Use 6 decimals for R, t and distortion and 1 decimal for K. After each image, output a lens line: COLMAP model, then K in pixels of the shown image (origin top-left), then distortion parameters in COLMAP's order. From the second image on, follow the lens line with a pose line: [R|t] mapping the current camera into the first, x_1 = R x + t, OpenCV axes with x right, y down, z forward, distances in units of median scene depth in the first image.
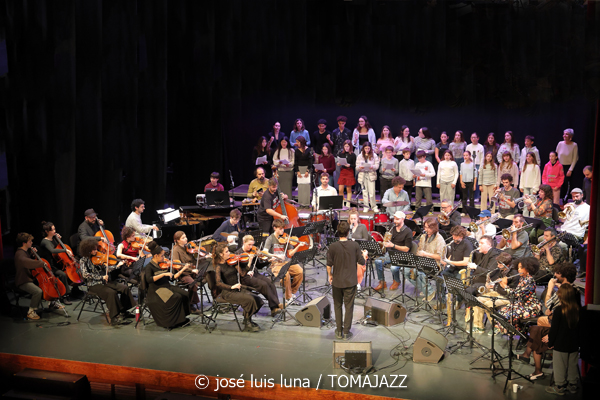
lens RADIAL K [[1021.3, 0, 300.0], [0, 1021.3, 200.0], [0, 0, 1]] dist [0.021352, 1.497708]
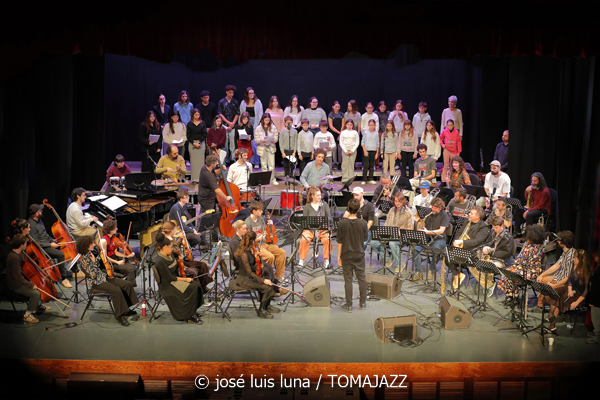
lens RADIAL K [[1167.7, 0, 300.0], [0, 1167.7, 200.0], [0, 0, 1]] dist [-0.057899, -0.092514]
pose [[0.935583, -0.057816, 0.348341, -0.340552], [0.042304, 0.997752, 0.051981, -0.035876], [-0.350563, -0.033897, 0.935925, -0.065198]]
